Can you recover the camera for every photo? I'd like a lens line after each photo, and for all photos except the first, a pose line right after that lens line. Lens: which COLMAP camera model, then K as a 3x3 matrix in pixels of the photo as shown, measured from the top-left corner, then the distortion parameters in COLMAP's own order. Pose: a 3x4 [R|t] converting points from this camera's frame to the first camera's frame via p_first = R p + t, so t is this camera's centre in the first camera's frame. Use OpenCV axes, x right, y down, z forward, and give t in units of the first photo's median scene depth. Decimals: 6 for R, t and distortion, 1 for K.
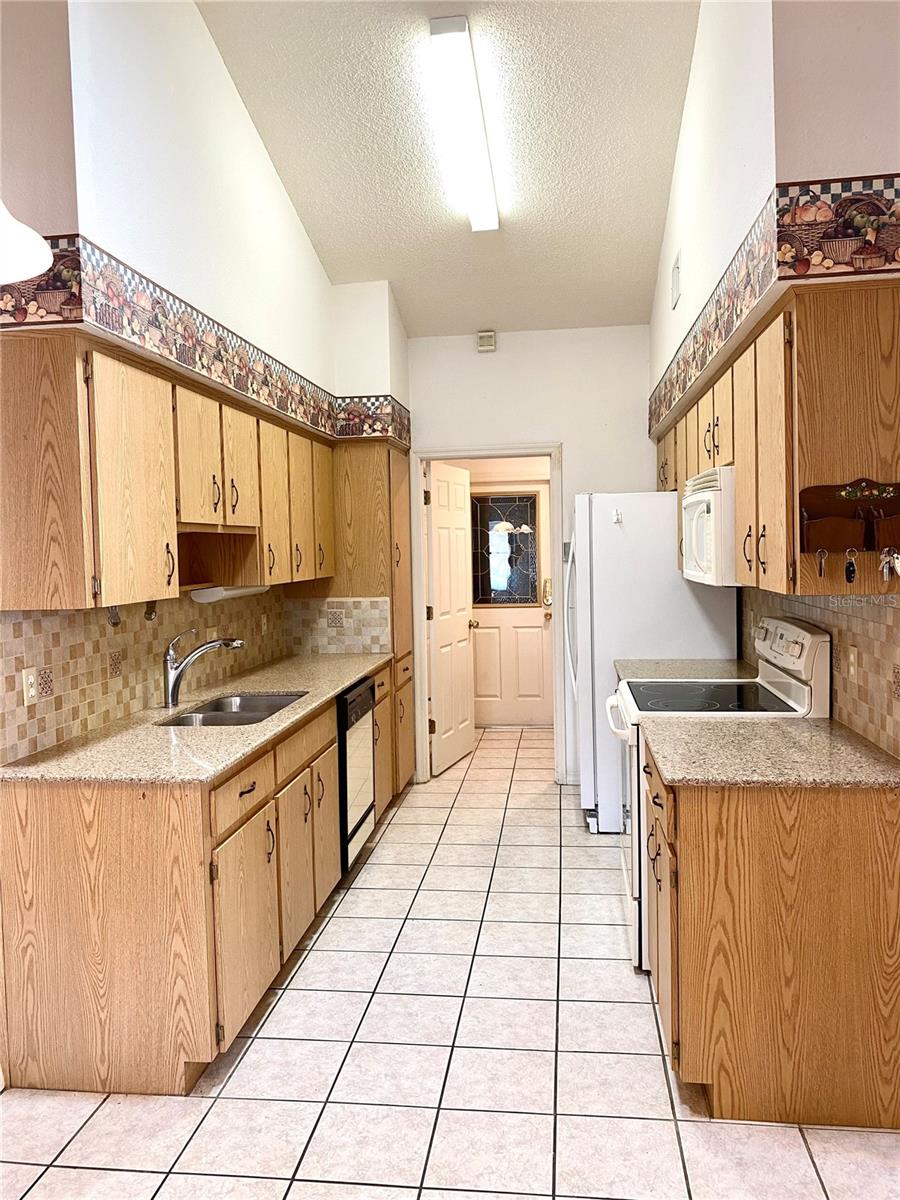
lens RADIAL K [[898.4, 0, 450.0], [0, 898.4, 600.0], [0, 0, 1]] dist [0.001648, -0.004119]
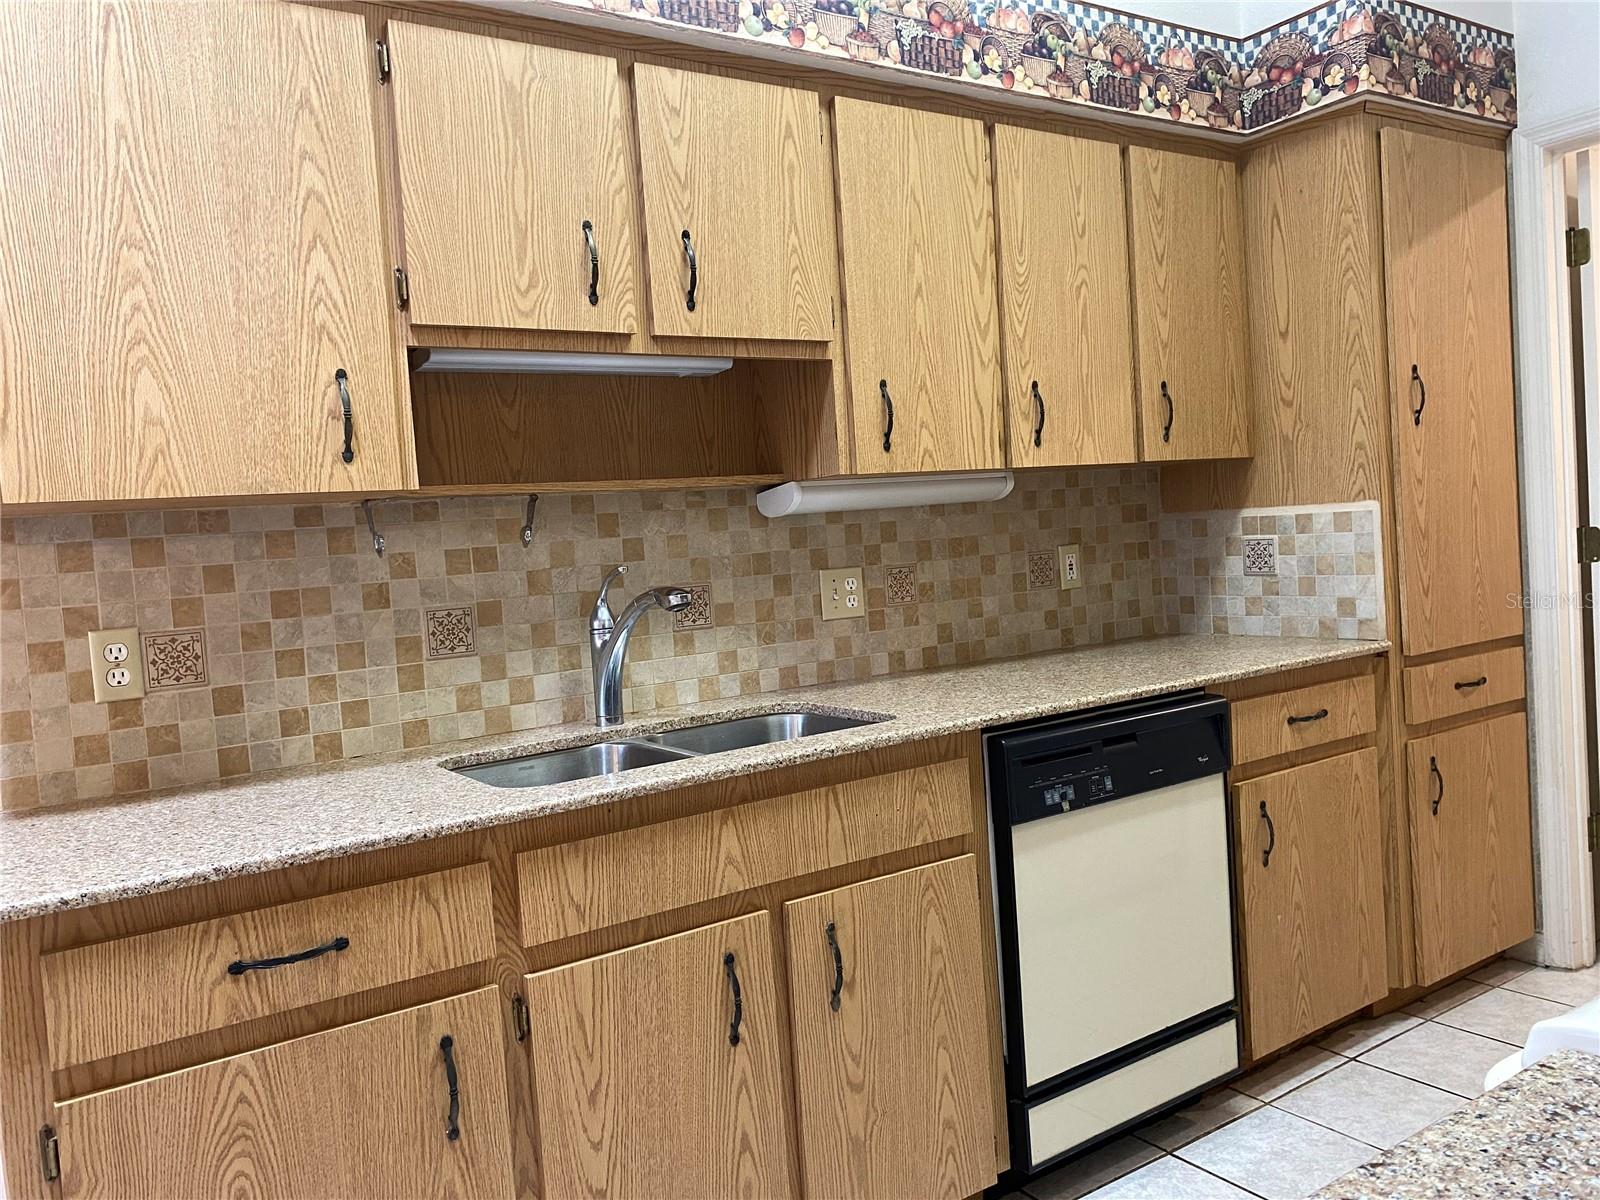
lens RADIAL K [[1197.9, 0, 798.3], [0, 1197.9, 581.9], [0, 0, 1]] dist [0.001648, -0.004119]
pose [[0.642139, 0.009020, -0.766535, 0.178818], [0.009406, 0.999763, 0.019644, 0.020282], [0.766531, -0.019824, 0.641902, 0.465631]]
